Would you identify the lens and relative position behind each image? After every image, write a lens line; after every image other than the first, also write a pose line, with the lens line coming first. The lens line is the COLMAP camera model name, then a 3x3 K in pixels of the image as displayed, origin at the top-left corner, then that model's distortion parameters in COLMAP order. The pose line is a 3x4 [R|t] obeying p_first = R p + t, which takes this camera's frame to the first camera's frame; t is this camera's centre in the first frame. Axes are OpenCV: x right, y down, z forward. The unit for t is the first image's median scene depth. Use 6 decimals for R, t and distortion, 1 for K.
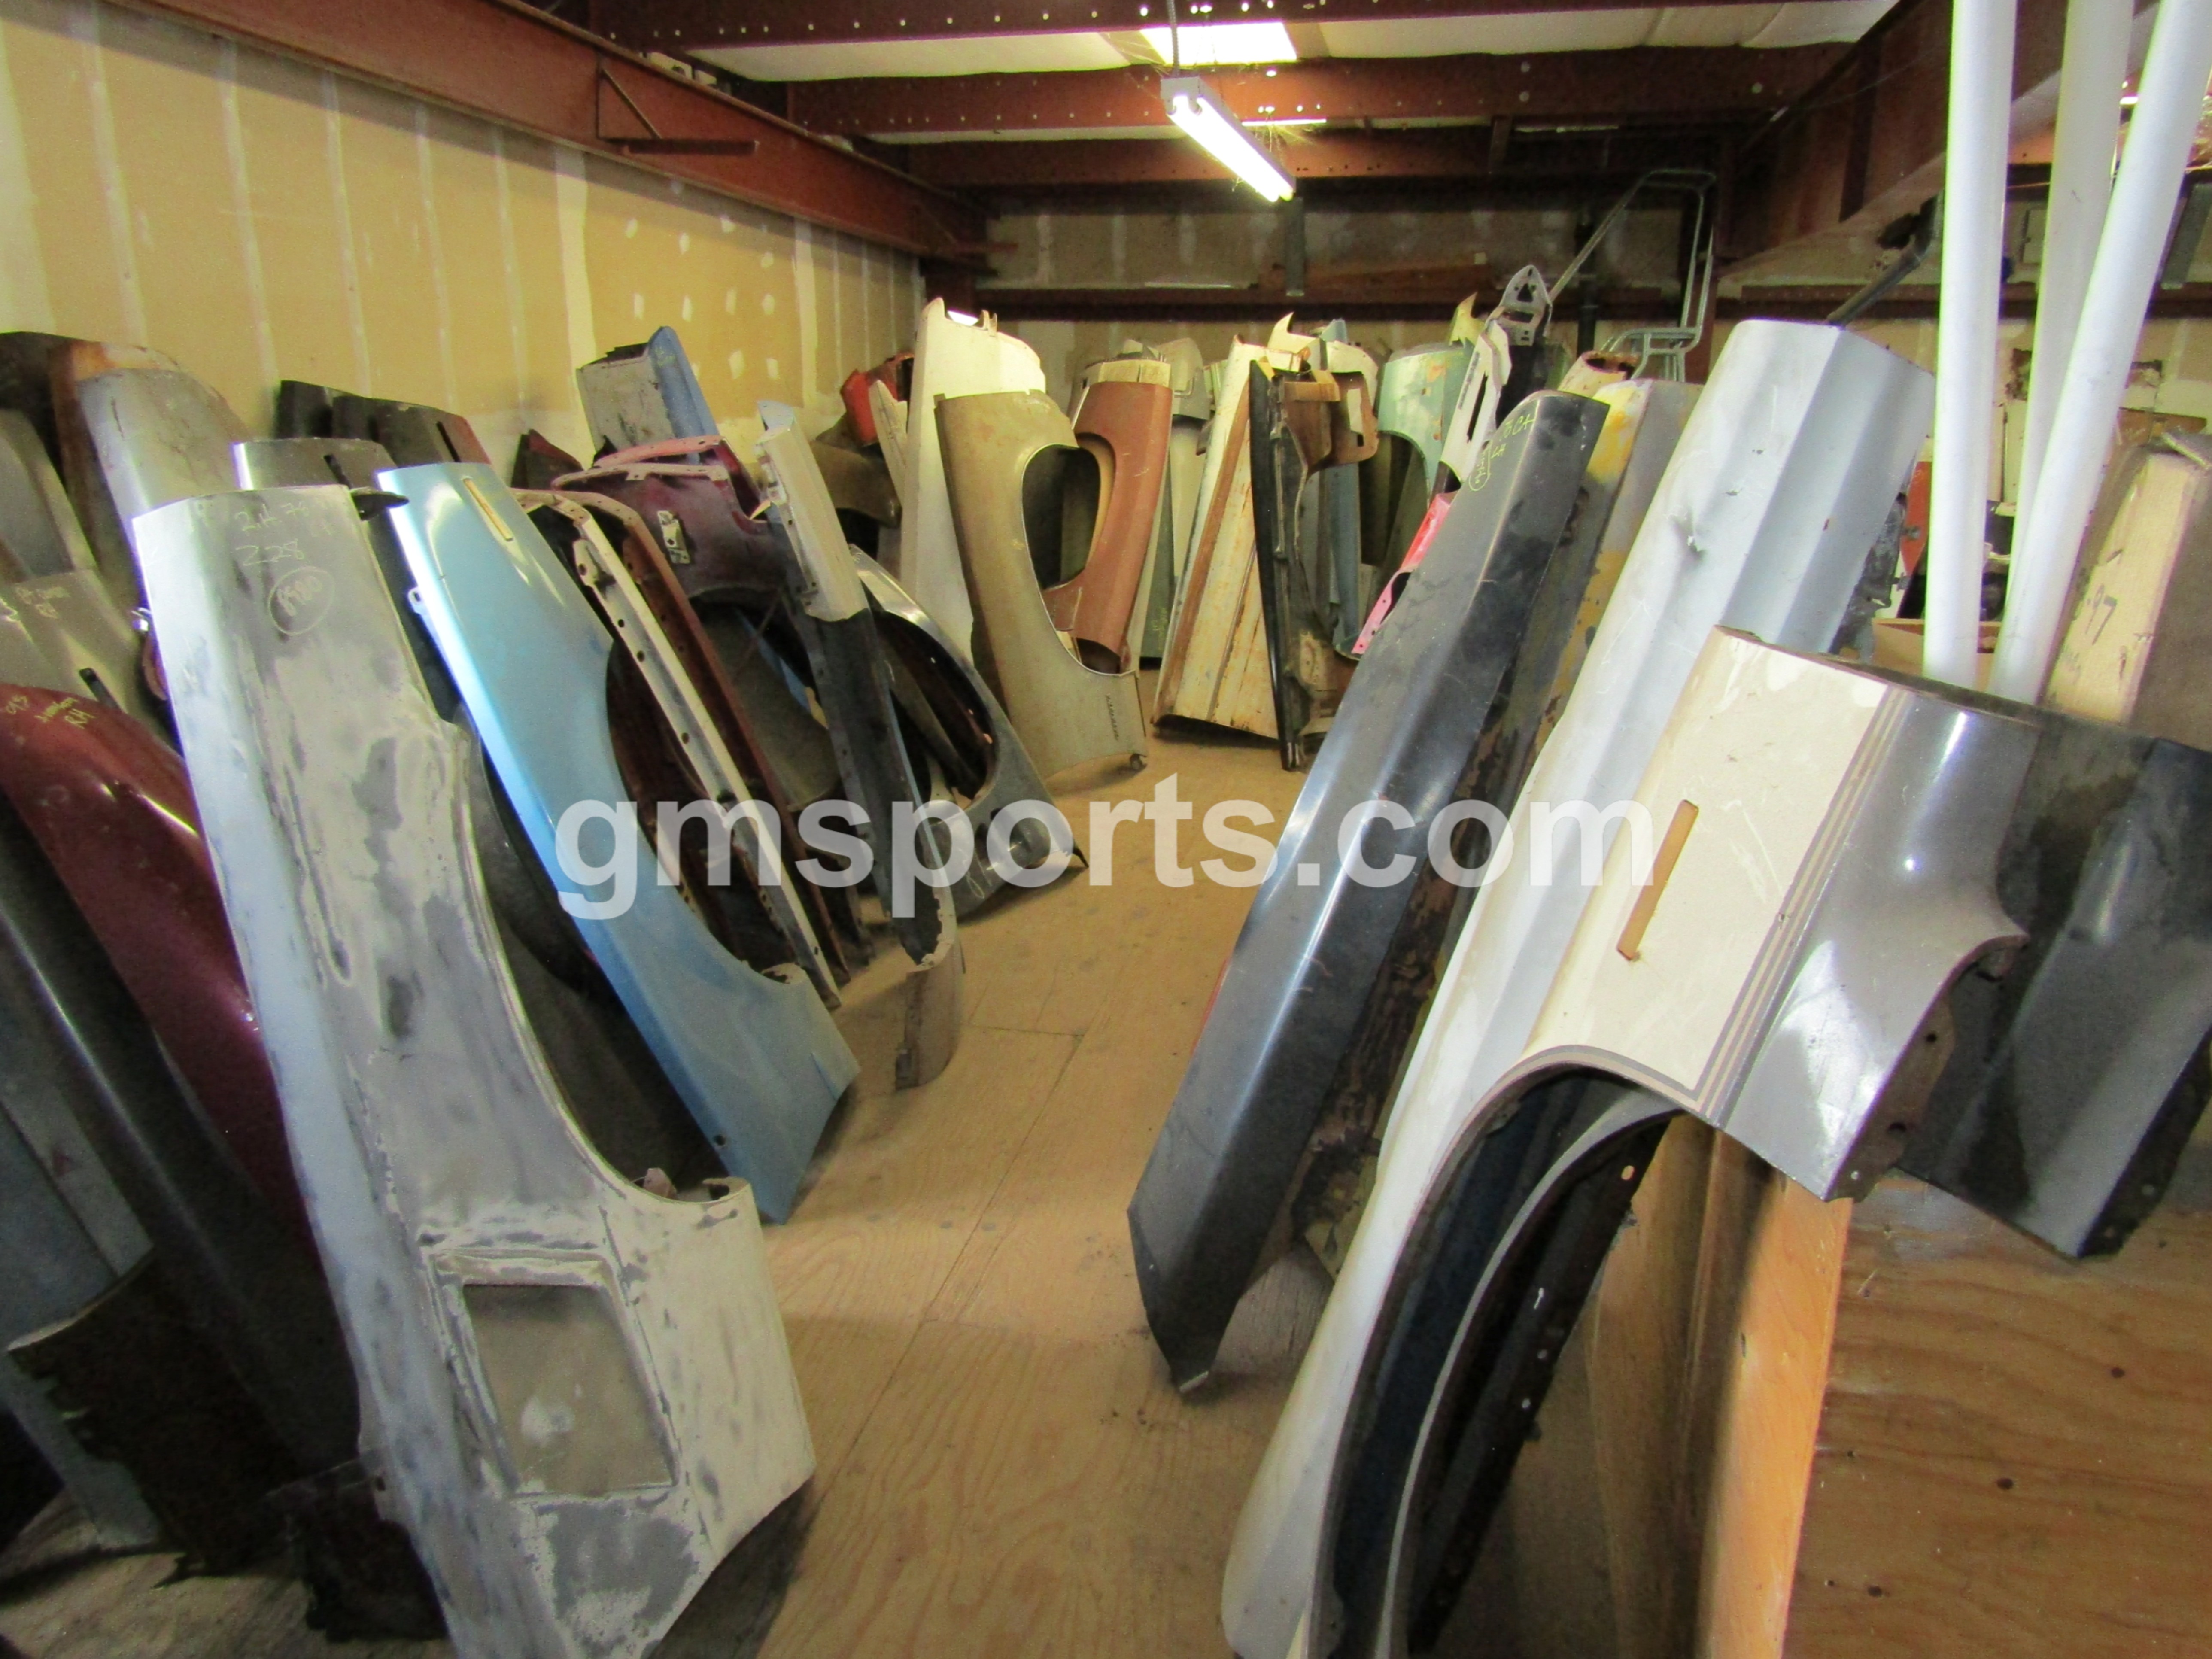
lens RADIAL K [[1683.7, 0, 1107.1], [0, 1683.7, 829.9], [0, 0, 1]] dist [0.002188, -0.004413]
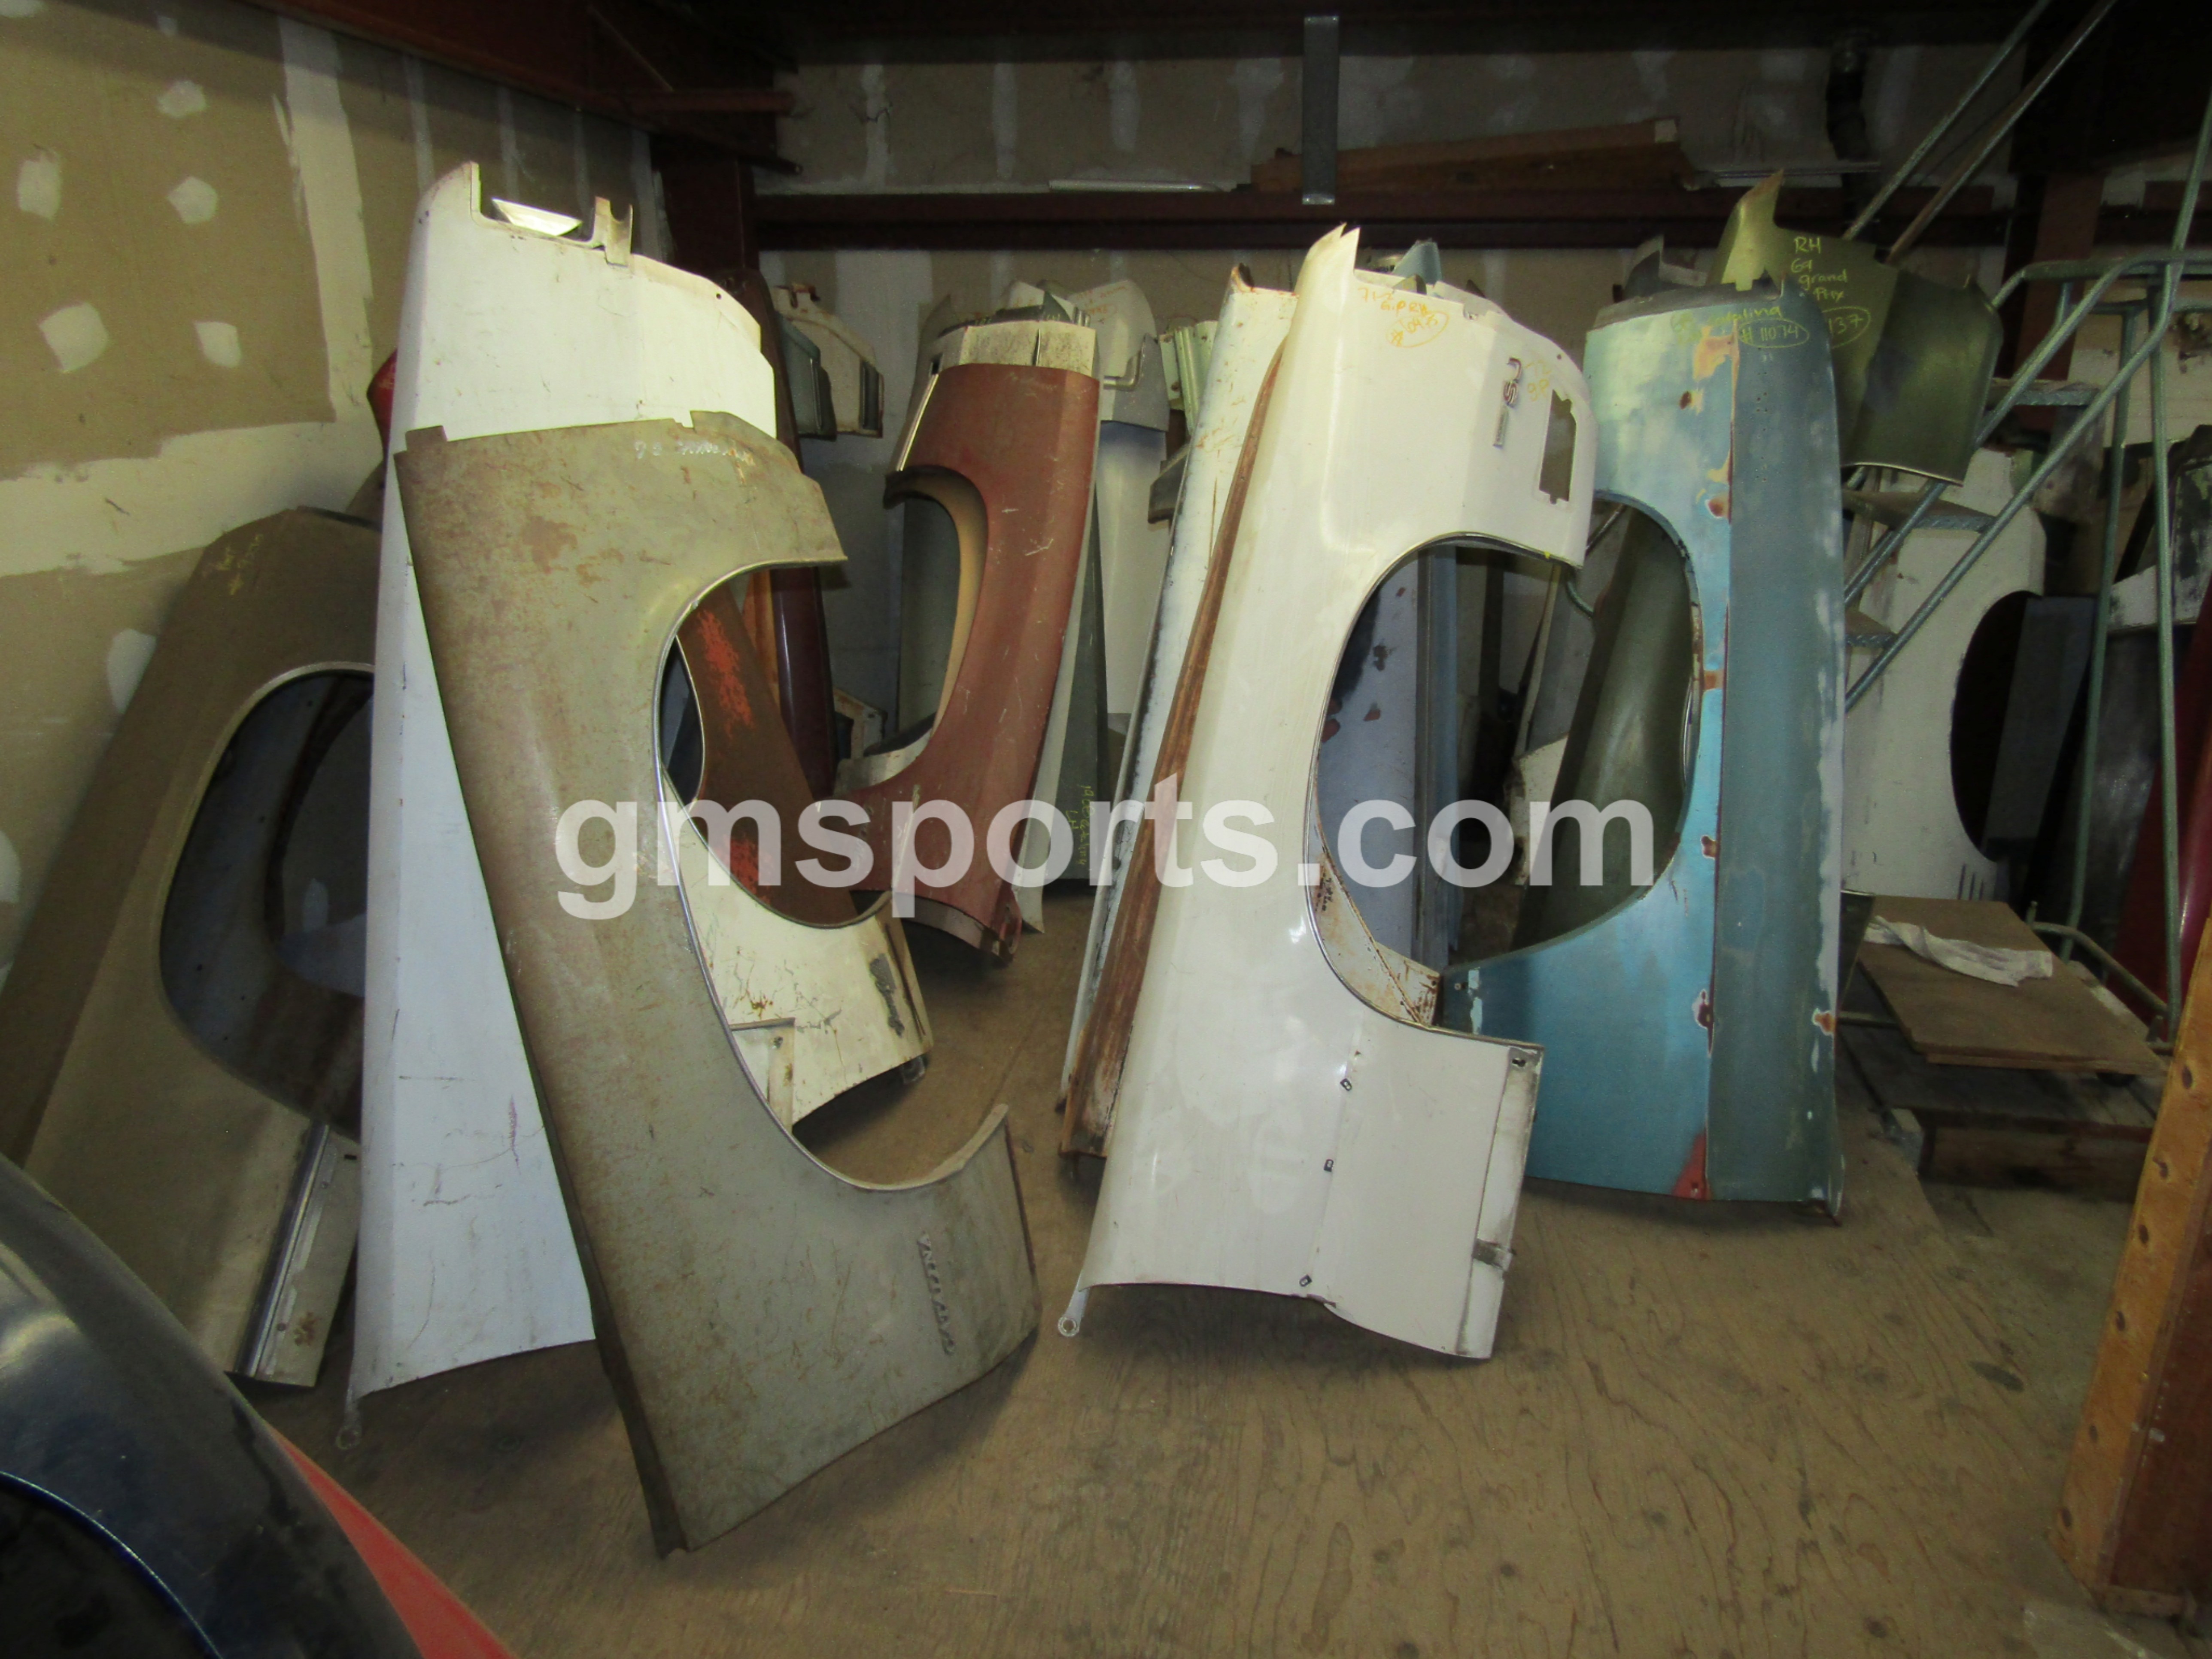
lens RADIAL K [[1683.7, 0, 1105.5], [0, 1683.7, 829.6], [0, 0, 1]] dist [0.002188, -0.004413]
pose [[0.999454, -0.011179, 0.031100, 0.022588], [0.010377, 0.999613, 0.025820, -0.133668], [-0.031376, -0.025483, 0.999183, 0.469119]]
